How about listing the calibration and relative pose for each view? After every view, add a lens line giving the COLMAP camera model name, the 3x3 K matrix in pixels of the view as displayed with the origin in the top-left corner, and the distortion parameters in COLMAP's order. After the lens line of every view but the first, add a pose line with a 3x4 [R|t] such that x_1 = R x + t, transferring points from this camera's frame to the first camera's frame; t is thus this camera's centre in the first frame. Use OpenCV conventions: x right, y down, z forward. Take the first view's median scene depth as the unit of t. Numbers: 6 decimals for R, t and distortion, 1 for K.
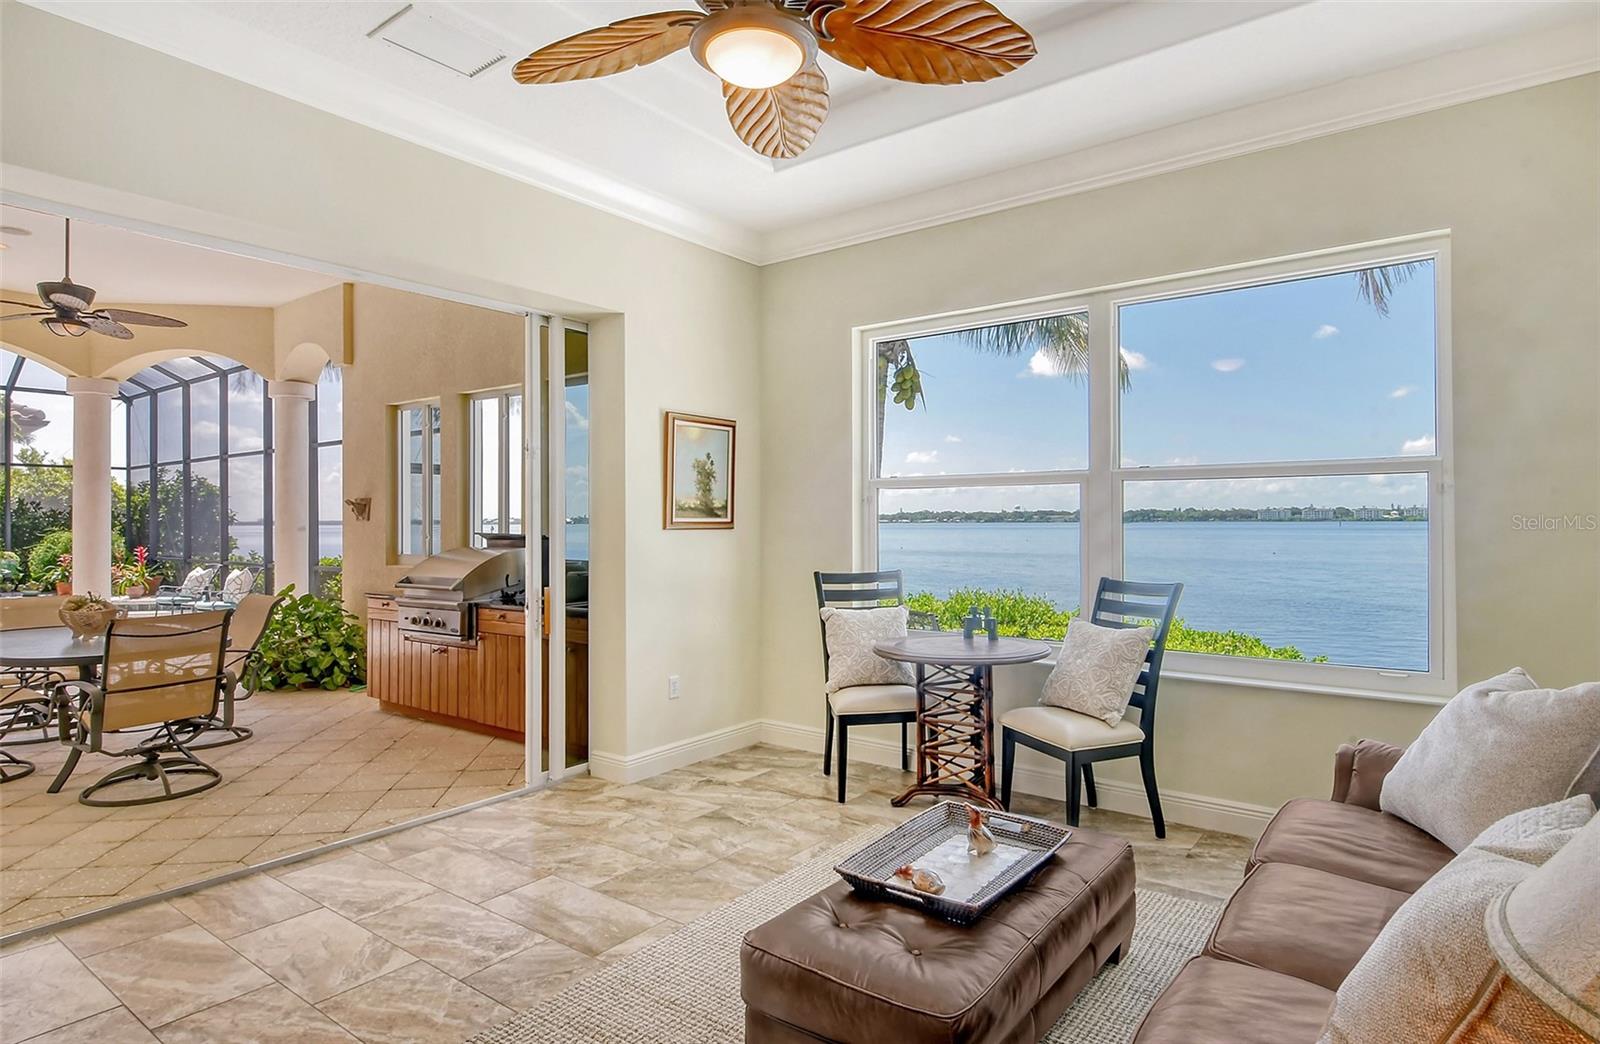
lens RADIAL K [[859.8, 0, 800.0], [0, 859.8, 522.0], [0, 0, 1]] dist [0.019929, -0.000682]
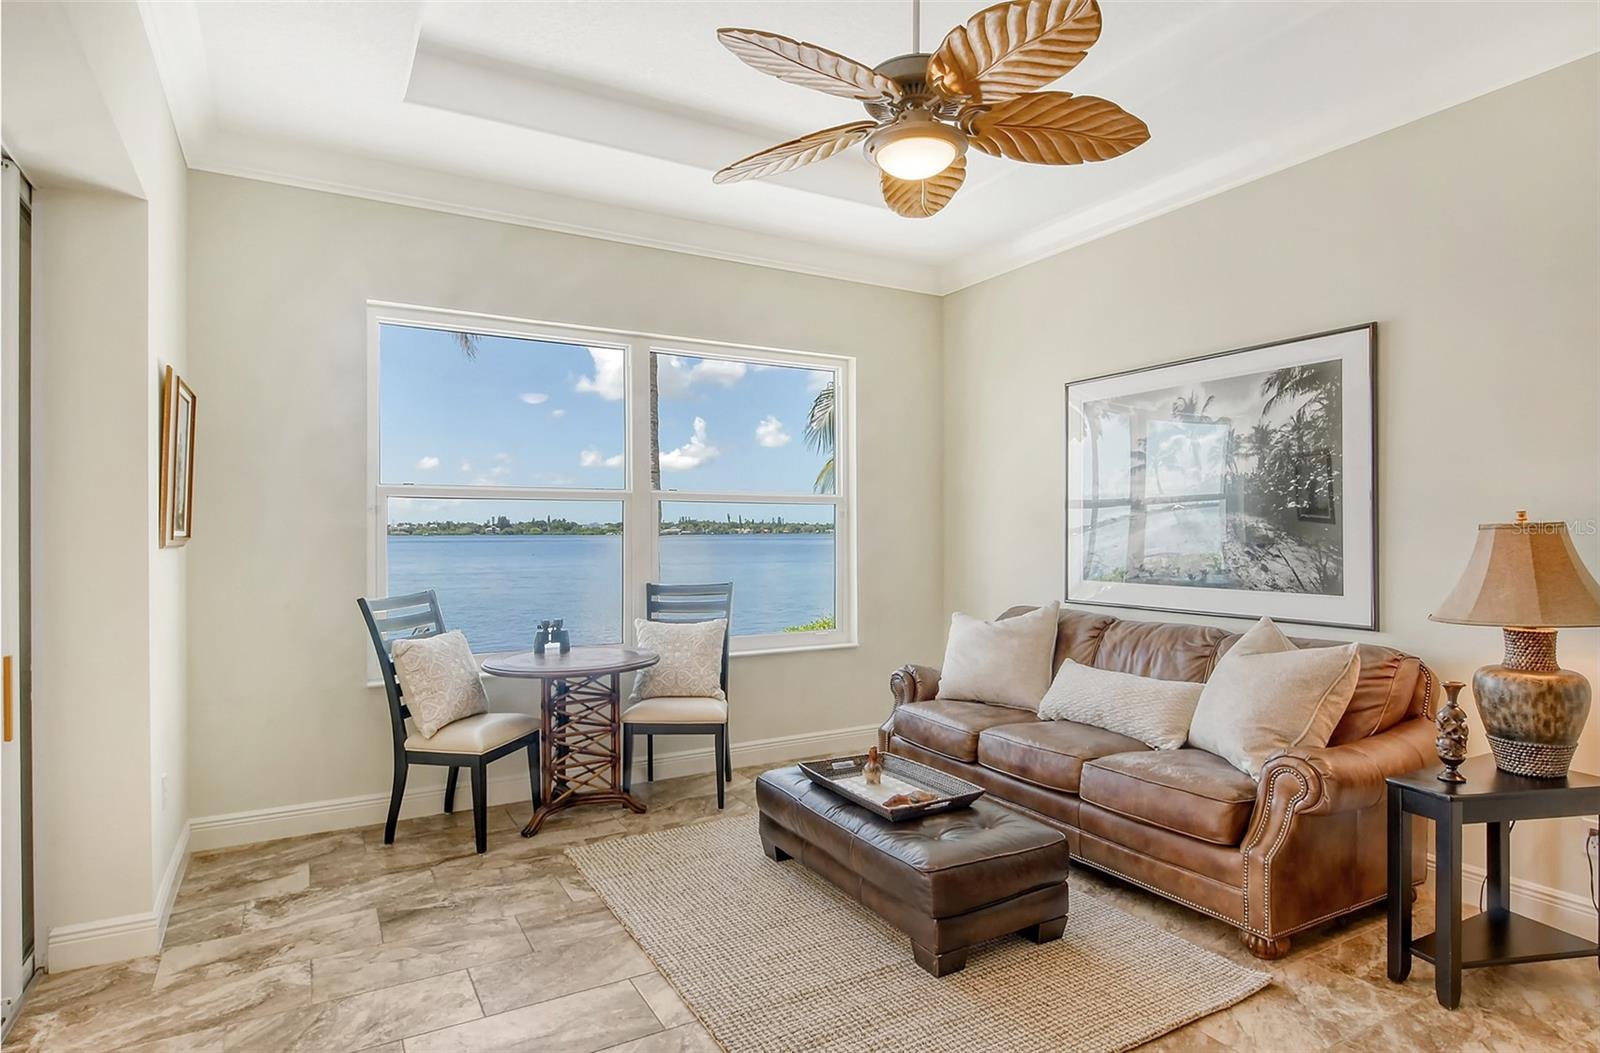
lens RADIAL K [[901.3, 0, 800.0], [0, 901.3, 526.5], [0, 0, 1]] dist [-0.032041, -0.001208]
pose [[0.366071, 0.011347, 0.930518, -0.652056], [0.004236, 0.999895, -0.013859, 0.005103], [-0.930577, 0.009016, 0.365984, 0.340507]]
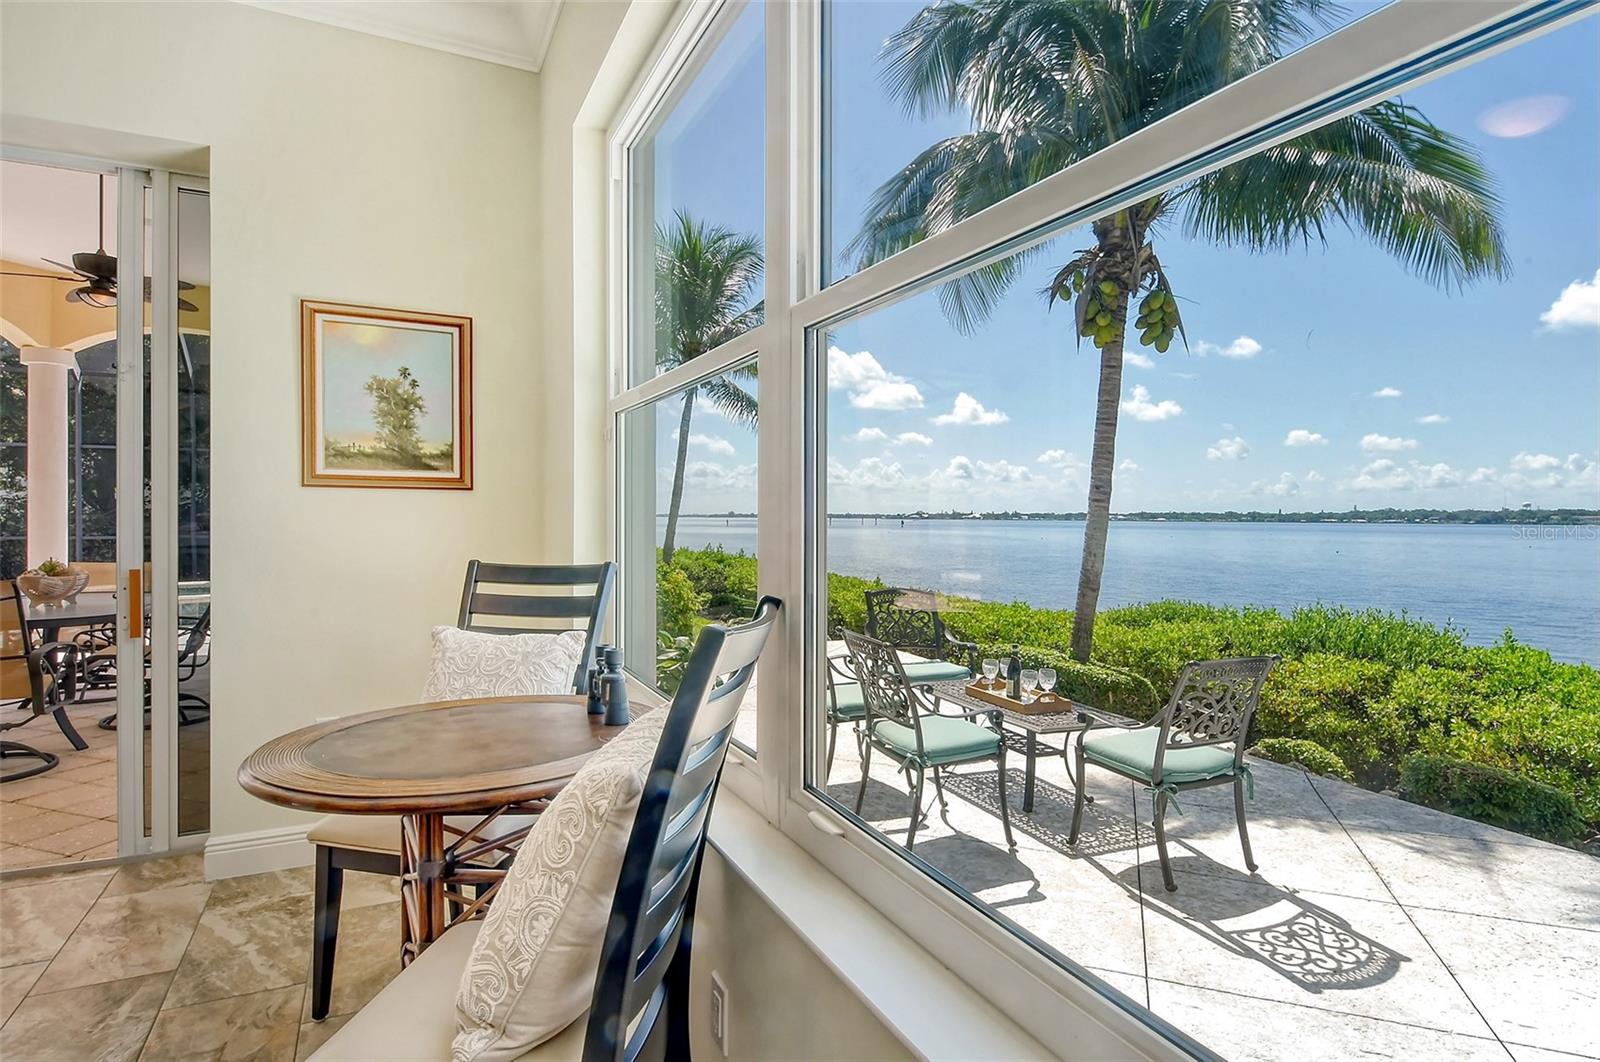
lens RADIAL K [[846.0, 0, 837.1], [0, 846.0, 519.7], [0, 0, 1]] dist [0.023118, -0.018097]
pose [[0.903991, 0.014231, -0.427315, 0.505583], [-0.013232, 0.999898, 0.005307, 0.026932], [0.427347, 0.000857, 0.904087, 0.645280]]
